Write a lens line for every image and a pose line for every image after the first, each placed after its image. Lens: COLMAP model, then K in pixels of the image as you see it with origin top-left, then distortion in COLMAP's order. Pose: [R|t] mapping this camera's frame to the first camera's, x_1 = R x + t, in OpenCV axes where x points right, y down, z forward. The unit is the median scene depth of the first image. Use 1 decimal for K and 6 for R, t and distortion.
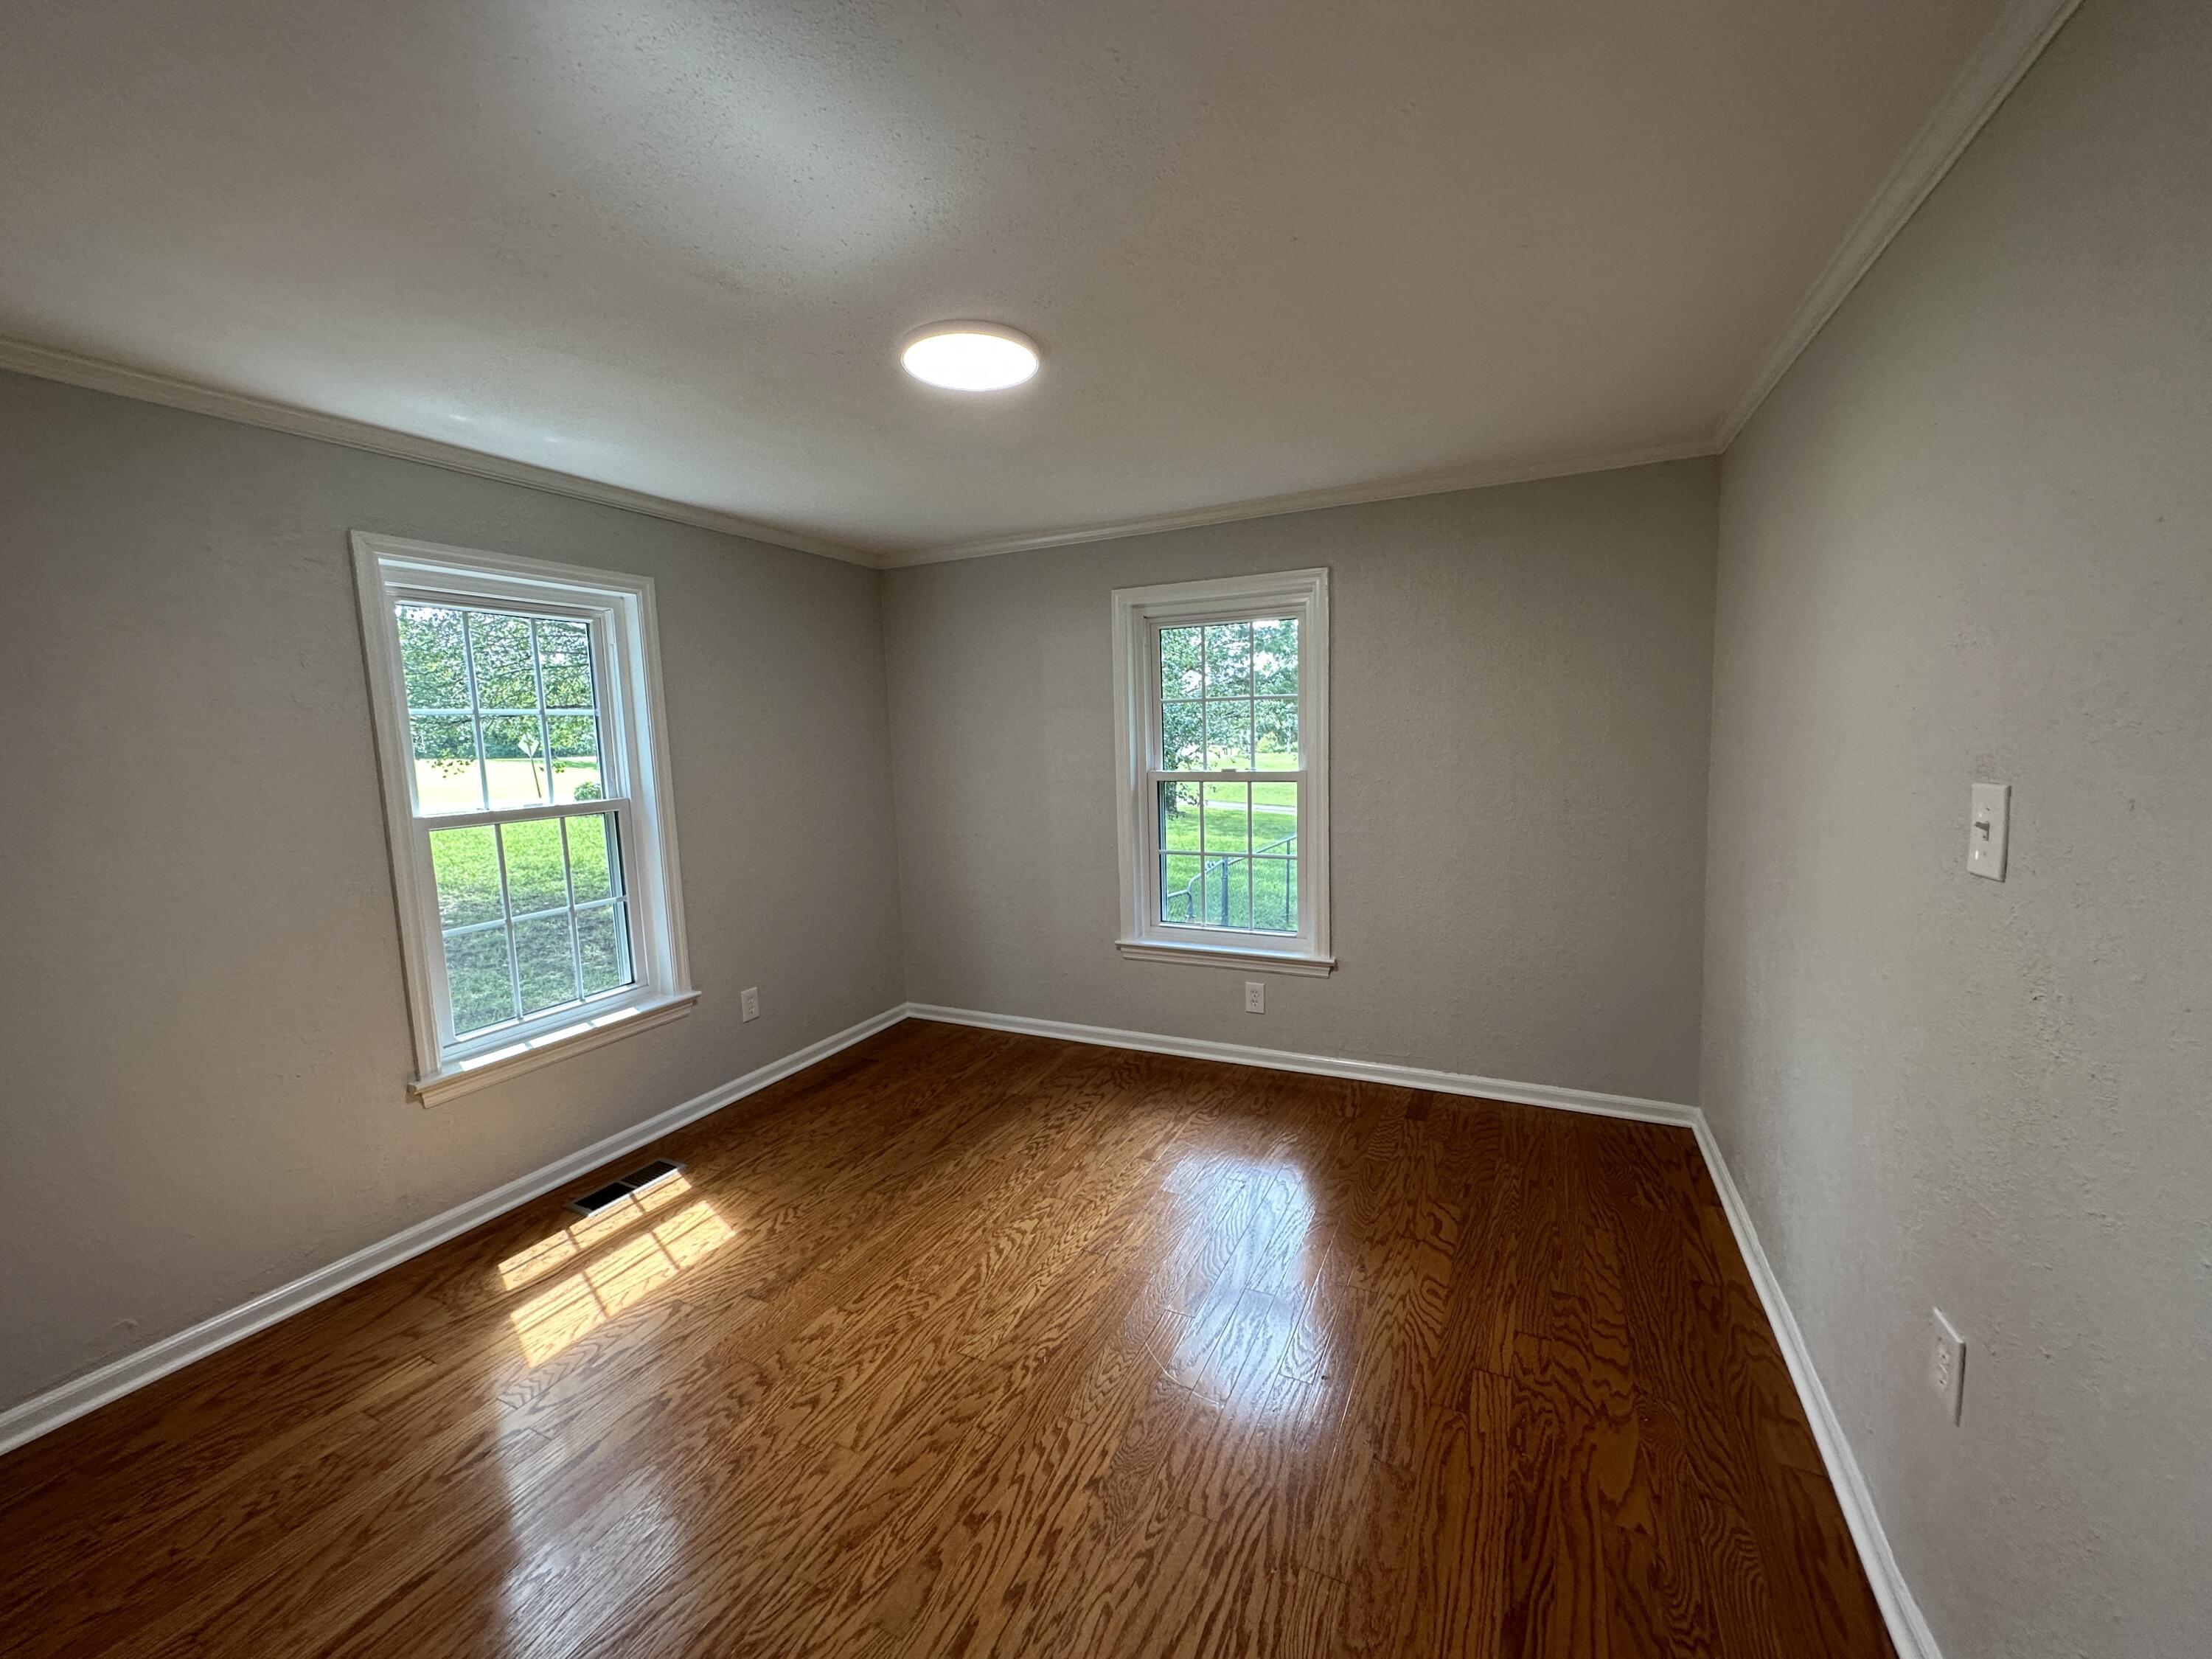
lens RADIAL K [[883.0, 0, 1106.0], [0, 883.0, 829.5], [0, 0, 1]] dist [-0.001423, 0.000064]
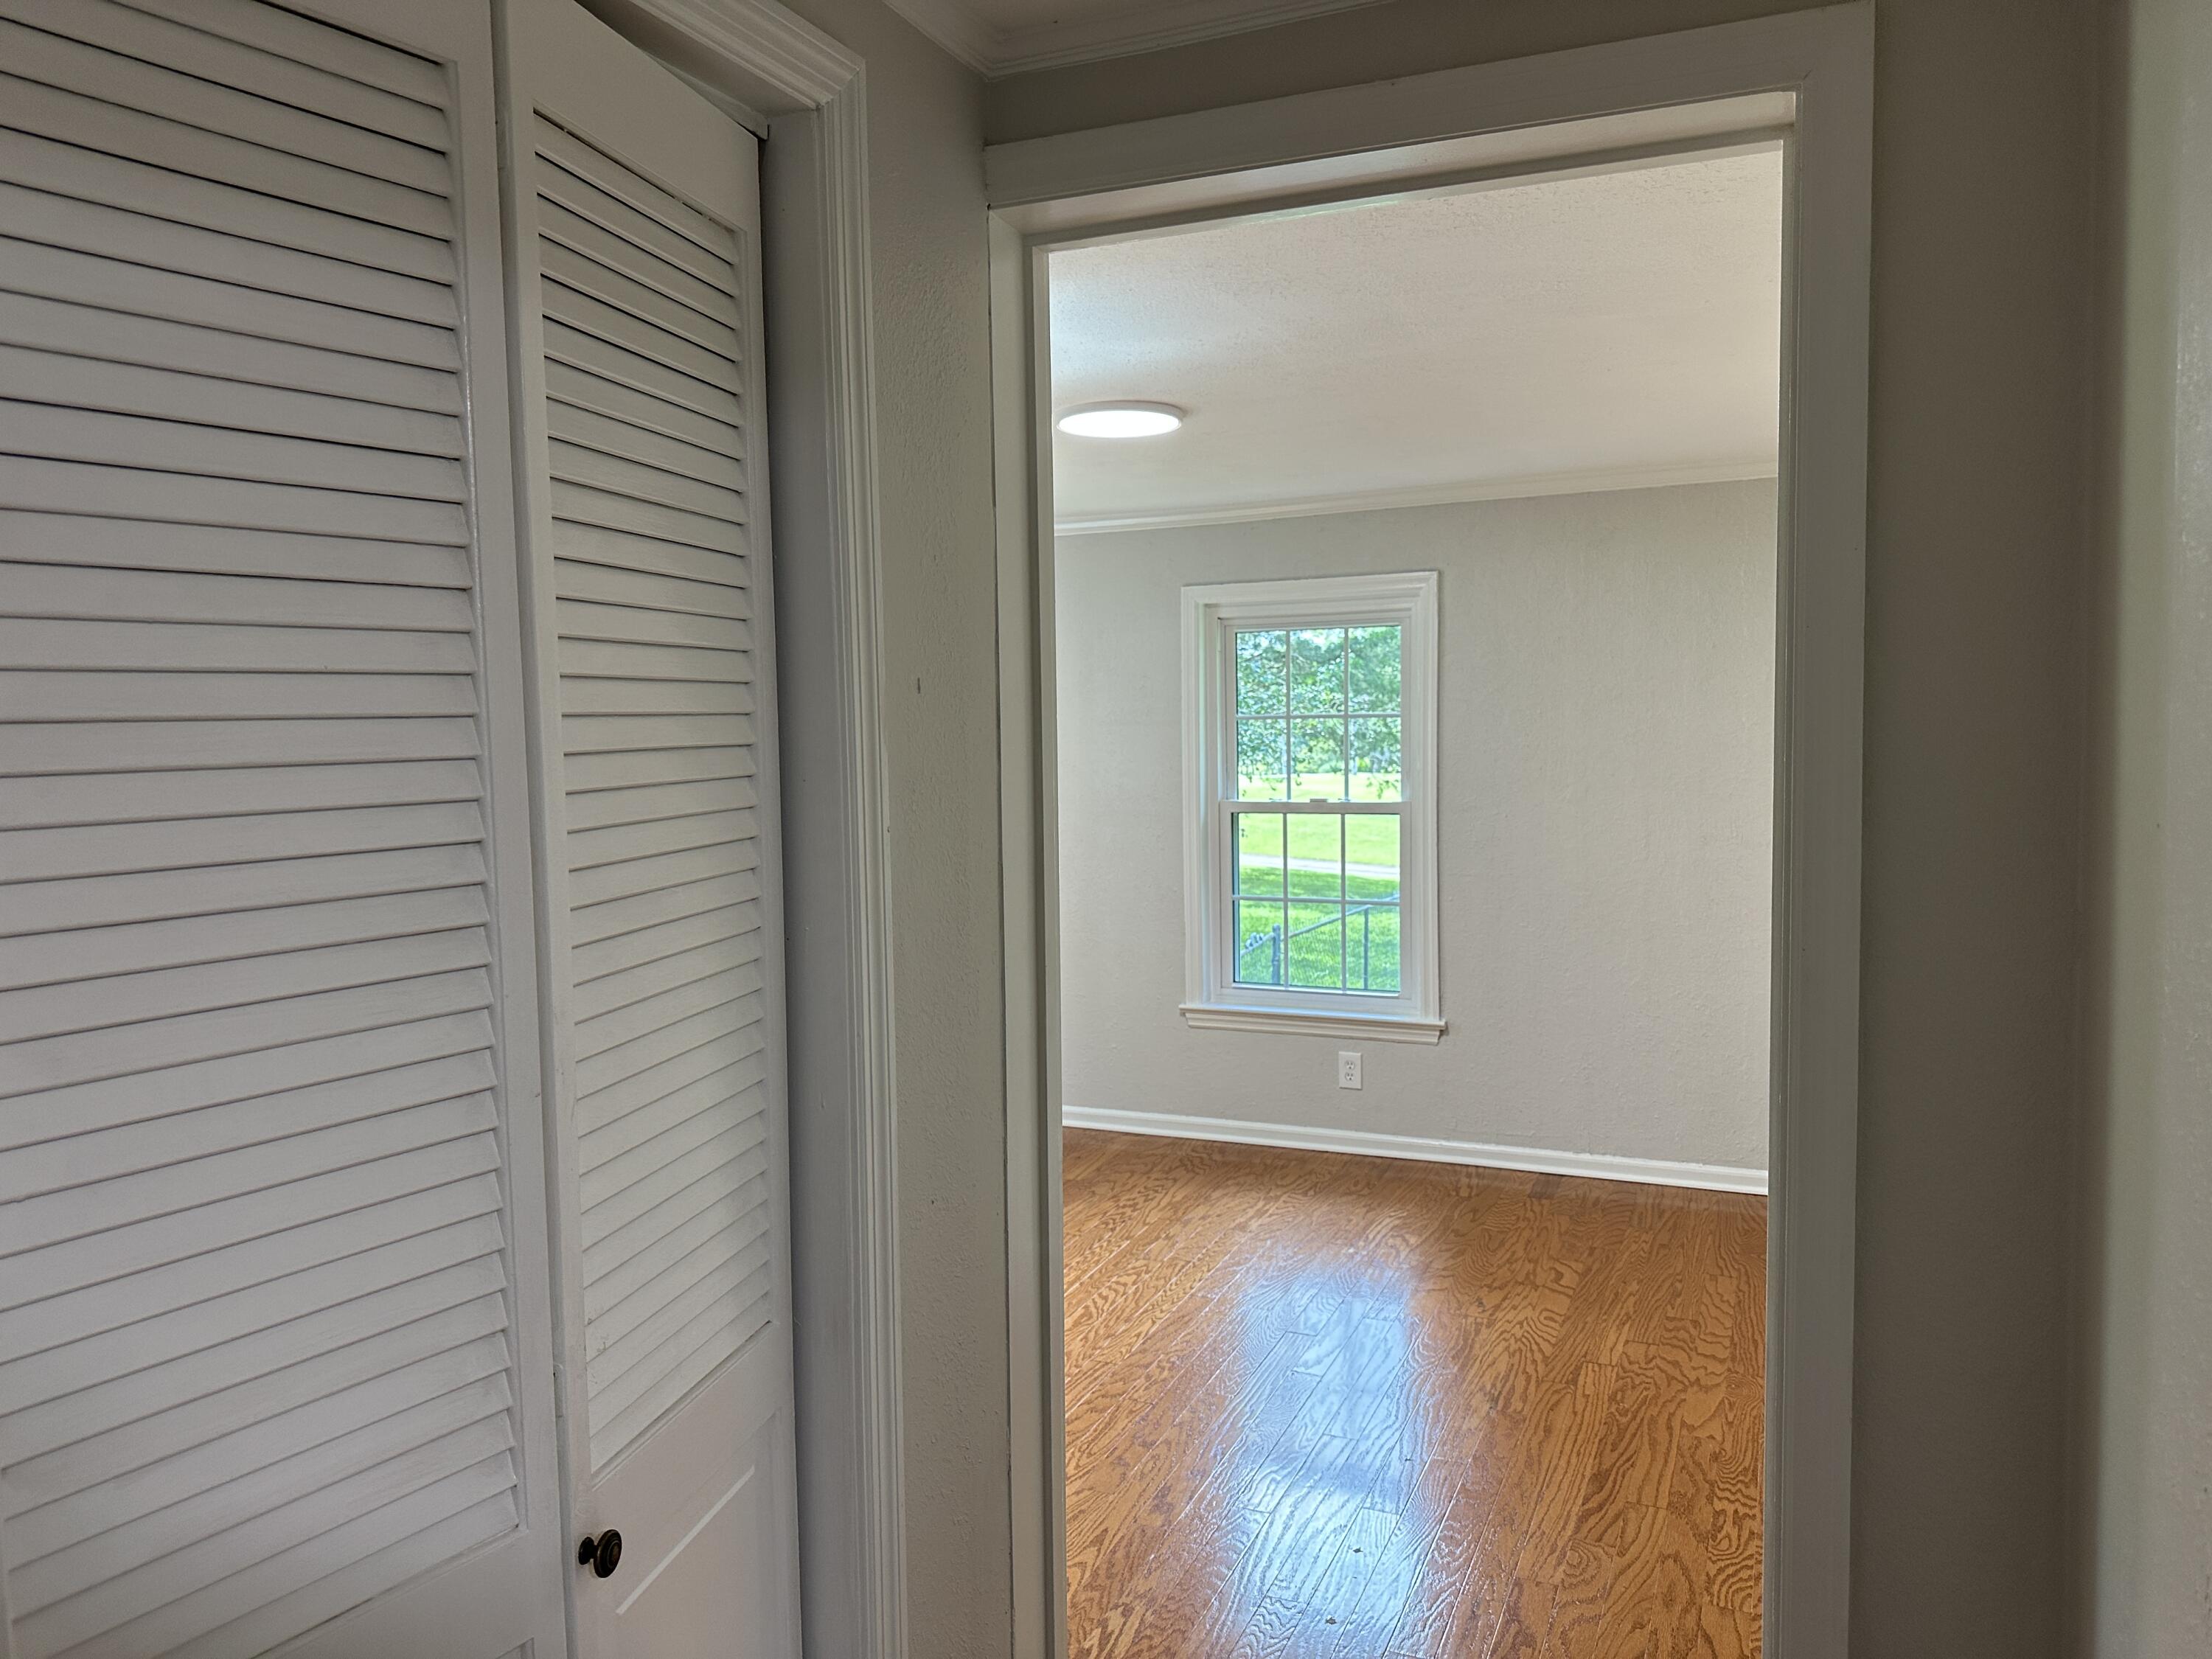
lens RADIAL K [[1535.0, 0, 1106.0], [0, 1535.0, 829.5], [0, 0, 1]] dist [0.185230, -0.376971]
pose [[0.998905, 0.011336, 0.045401, -0.178362], [-0.009142, 0.998794, -0.048238, 0.046207], [-0.045893, 0.047770, 0.997803, -0.629696]]
